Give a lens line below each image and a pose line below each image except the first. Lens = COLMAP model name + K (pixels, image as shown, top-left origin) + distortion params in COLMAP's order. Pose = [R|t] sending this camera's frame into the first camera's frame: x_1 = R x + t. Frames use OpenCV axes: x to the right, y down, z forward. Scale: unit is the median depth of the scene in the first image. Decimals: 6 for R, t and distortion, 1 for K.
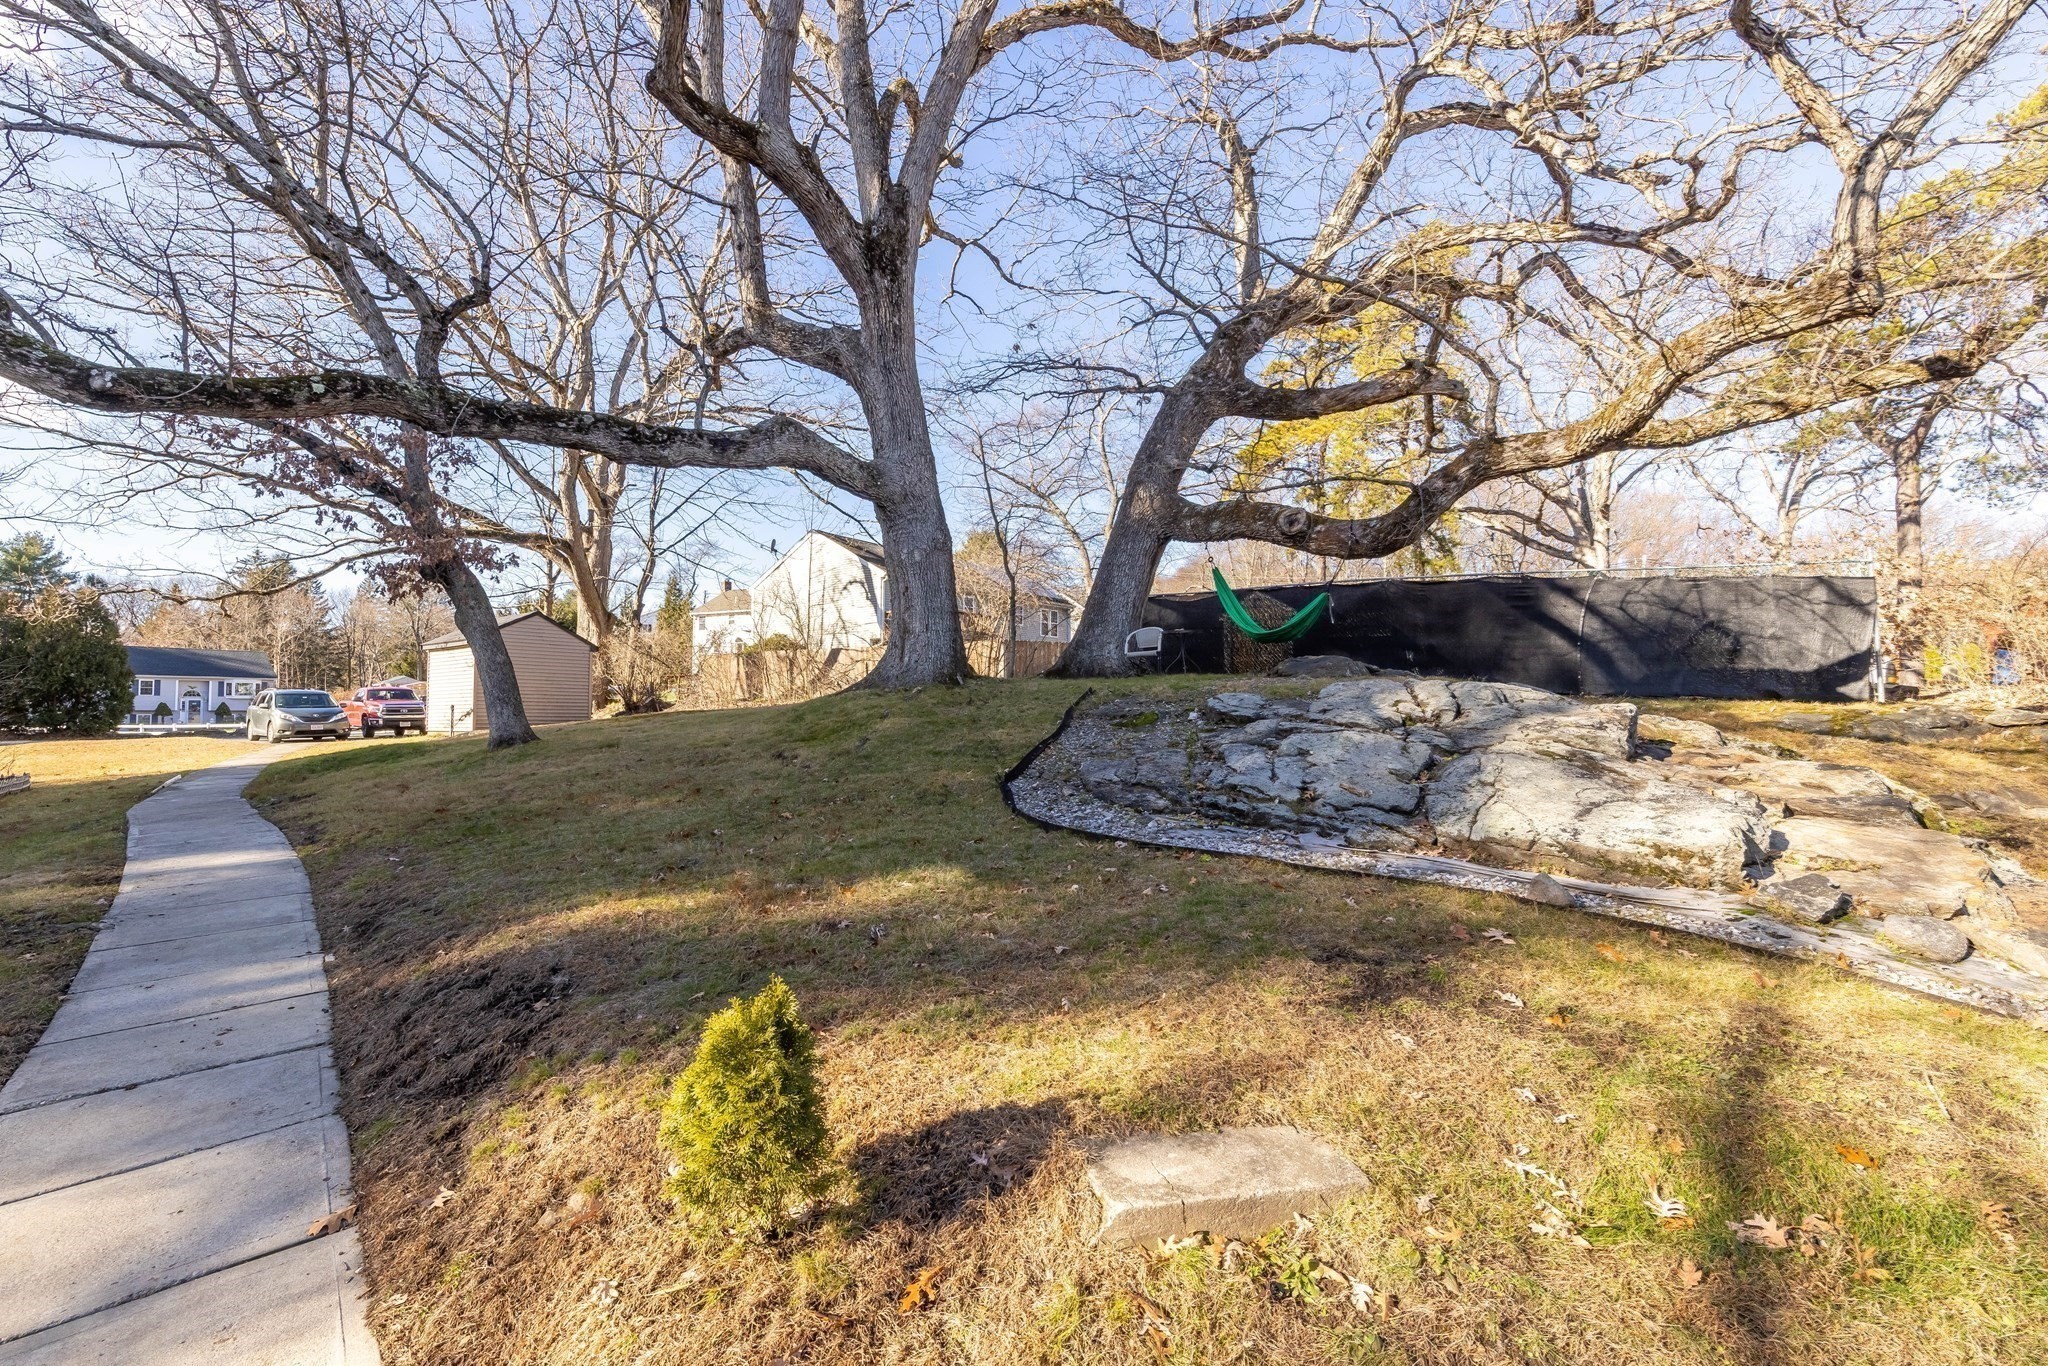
lens RADIAL K [[921.3, 0, 1024.0], [0, 921.3, 683.0], [0, 0, 1]] dist [-0.000990, -0.000248]
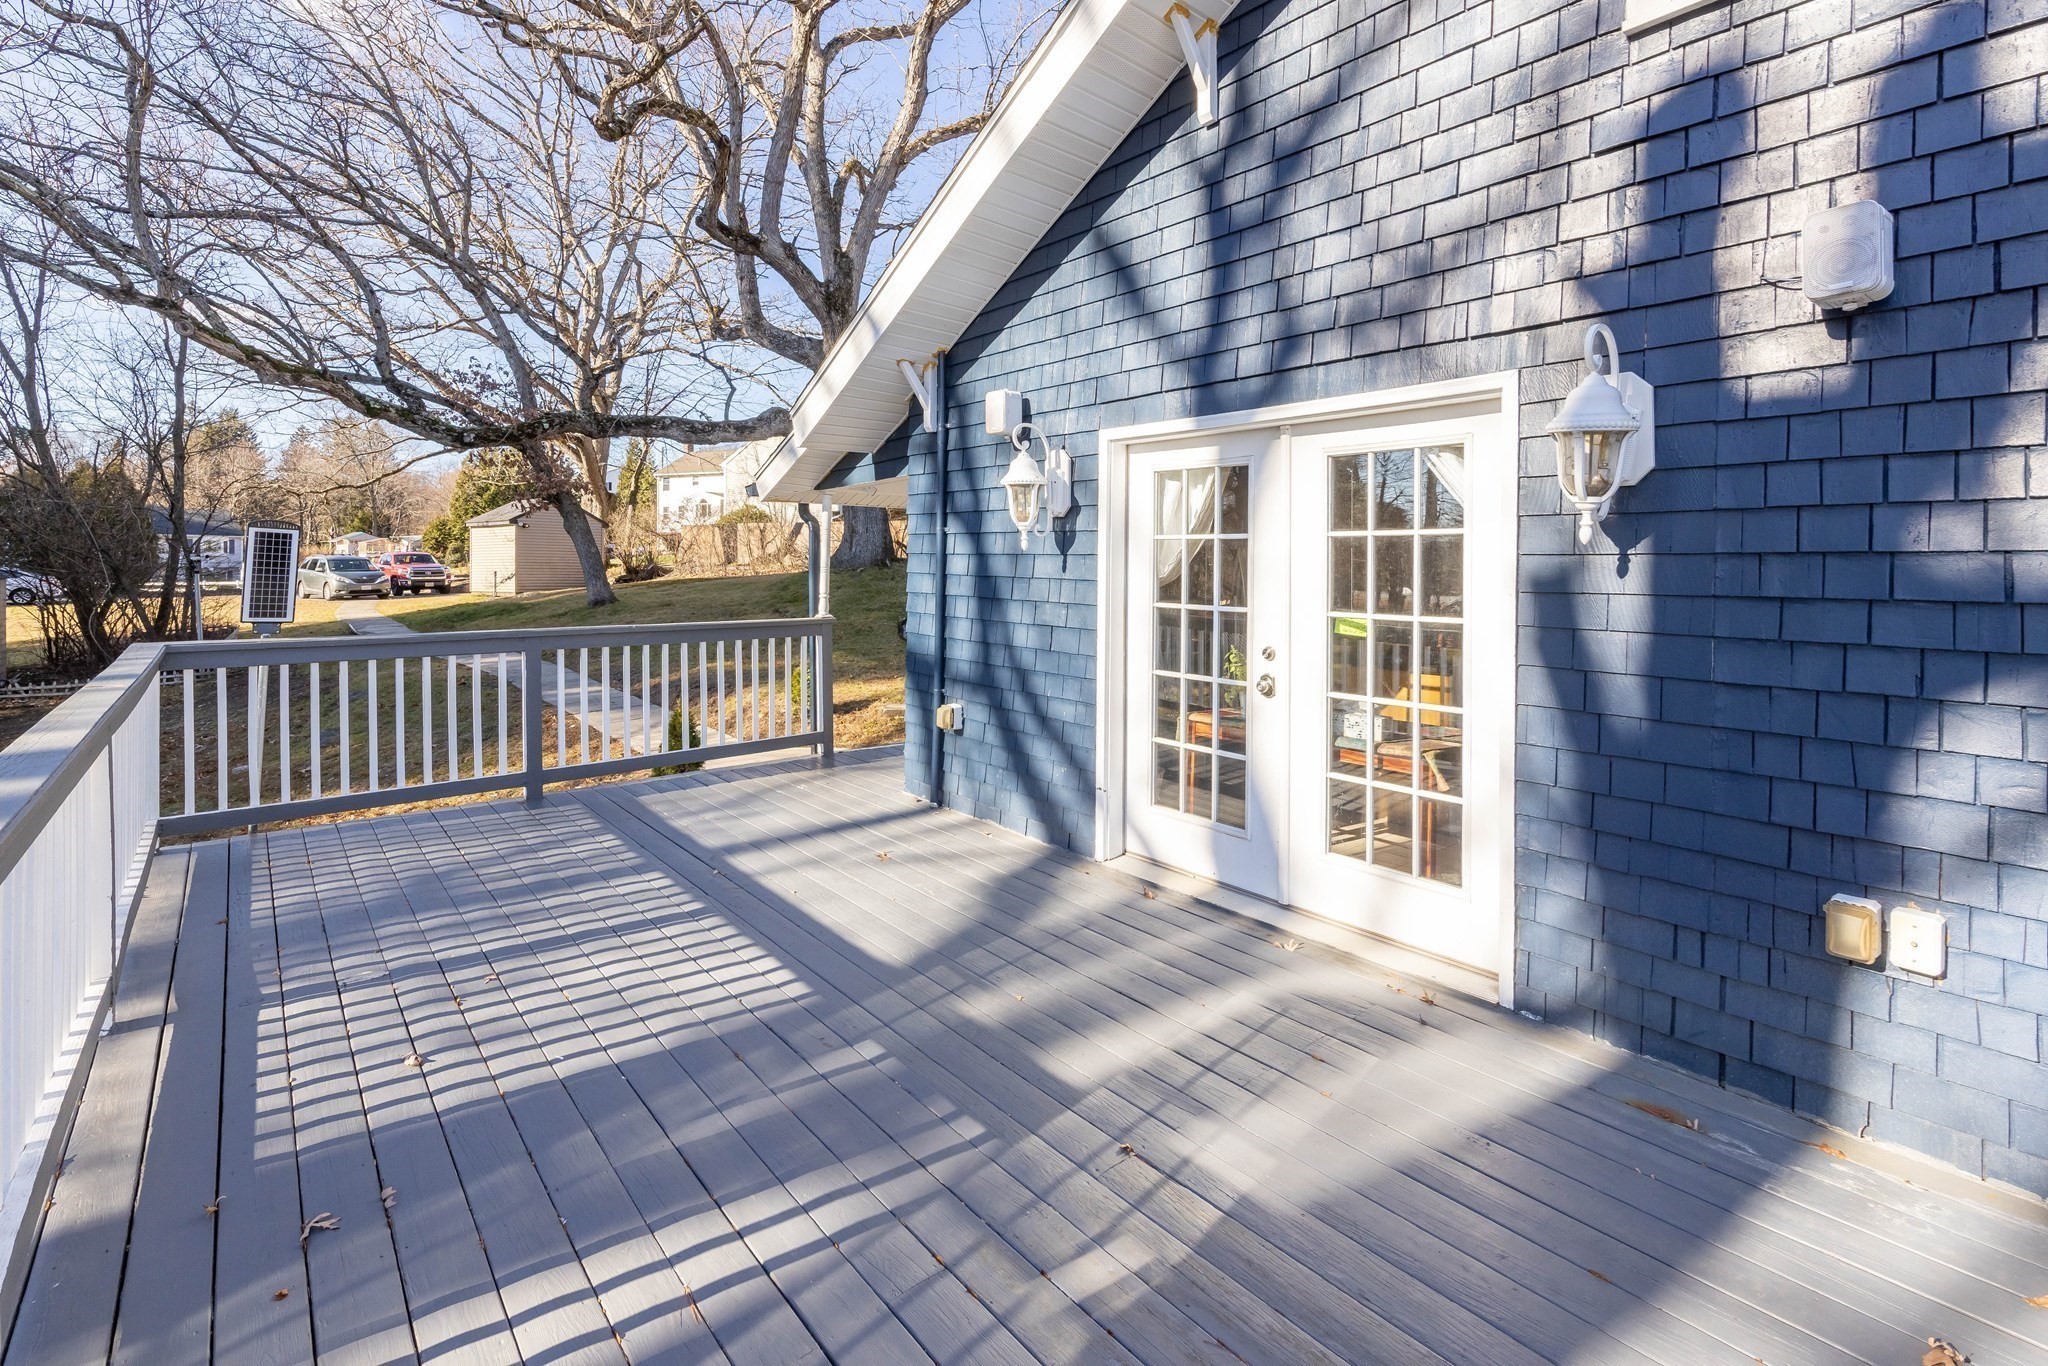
lens RADIAL K [[887.6, 0, 1030.6], [0, 887.6, 576.0], [0, 0, 1]] dist [0.000318, 0.000017]
pose [[0.998257, 0.003557, 0.058909, 0.096149], [-0.005866, 0.999220, 0.039058, -0.049298], [-0.058724, -0.039335, 0.997499, -0.590165]]
